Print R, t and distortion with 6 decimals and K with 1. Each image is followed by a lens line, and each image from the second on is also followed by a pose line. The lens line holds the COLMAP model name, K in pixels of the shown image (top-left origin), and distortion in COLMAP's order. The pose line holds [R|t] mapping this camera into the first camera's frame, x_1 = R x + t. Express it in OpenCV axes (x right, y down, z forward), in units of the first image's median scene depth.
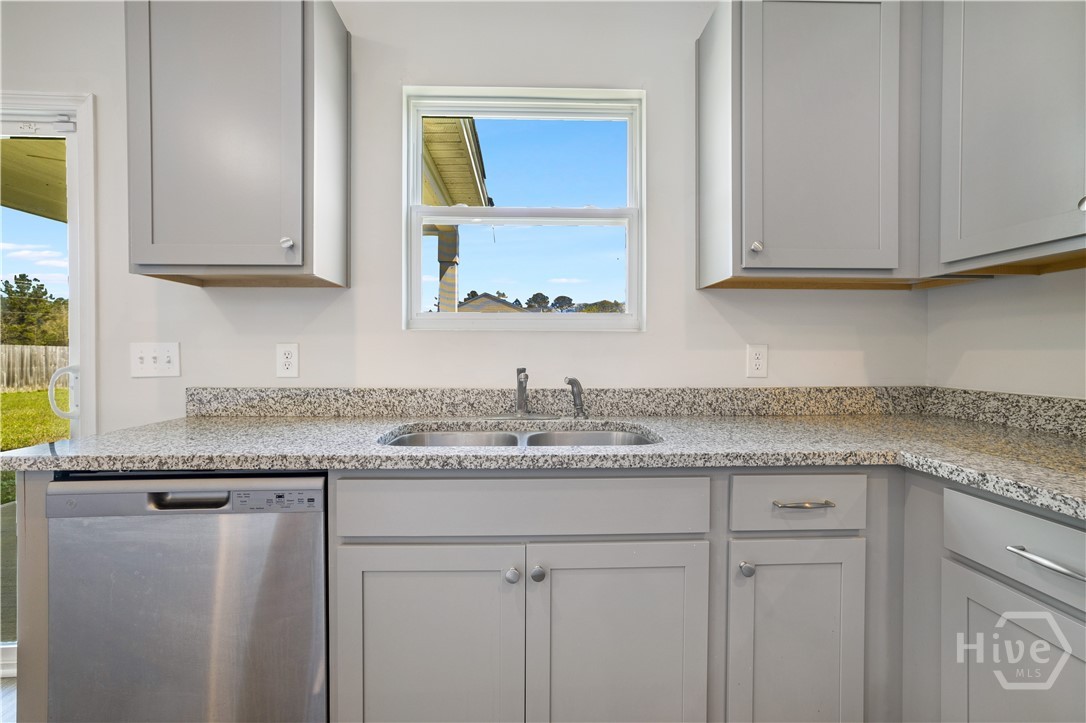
lens RADIAL K [[466.7, 0, 543.0], [0, 466.7, 361.5], [0, 0, 1]] dist [0.014110, 0.000460]
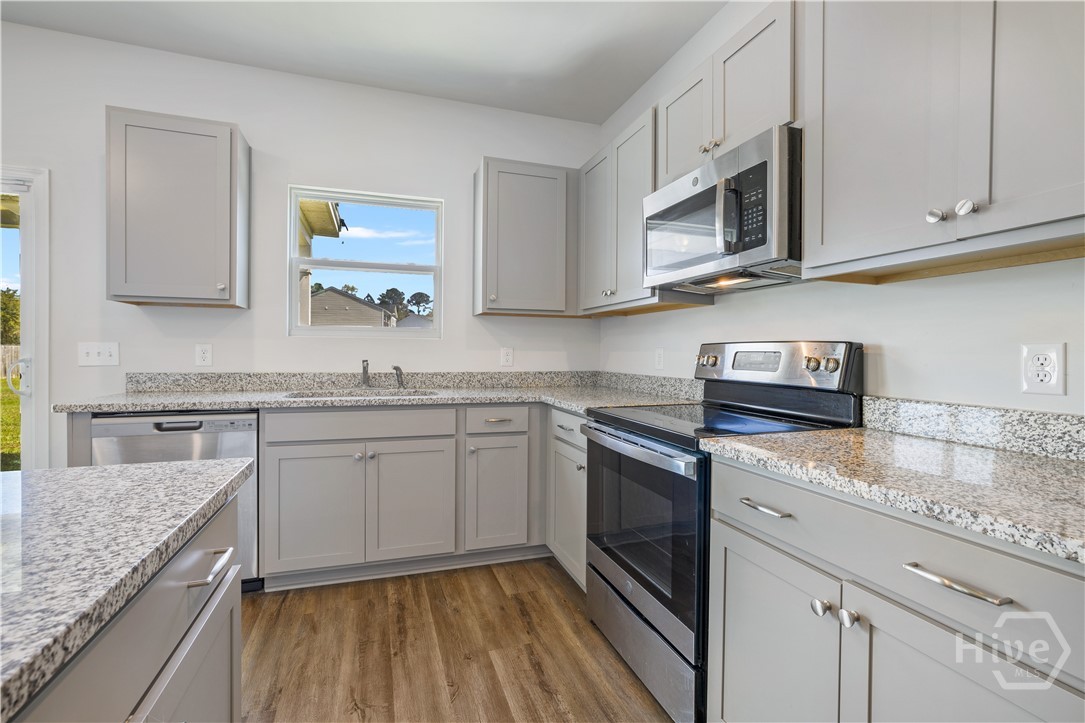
lens RADIAL K [[510.8, 0, 557.2], [0, 510.8, 356.1], [0, 0, 1]] dist [0.000772, 0.001055]
pose [[0.956193, 0.004587, 0.292701, 0.083609], [-0.001153, 0.999928, -0.011903, 0.022573], [-0.292735, 0.011044, 0.956130, -1.073306]]
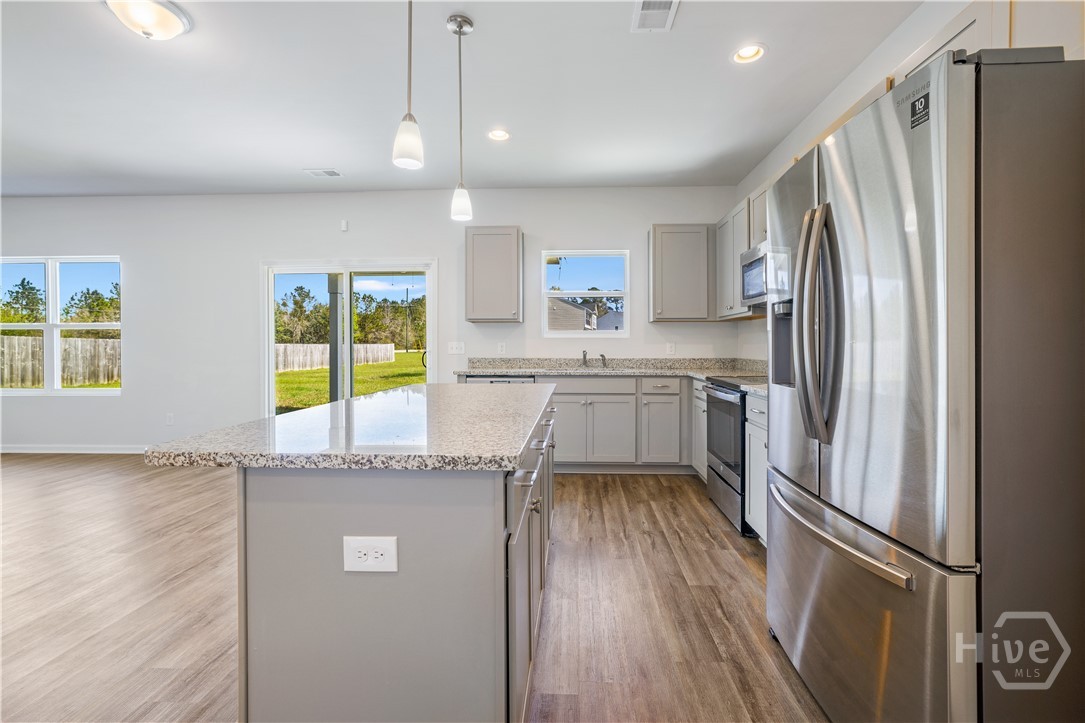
lens RADIAL K [[549.7, 0, 545.0], [0, 549.7, 347.0], [0, 0, 1]] dist [-0.146850, 0.000191]
pose [[0.995059, -0.001167, -0.099275, 0.051811], [-0.000746, 0.999815, -0.019226, 0.060338], [0.099279, 0.019205, 0.994874, -2.604465]]
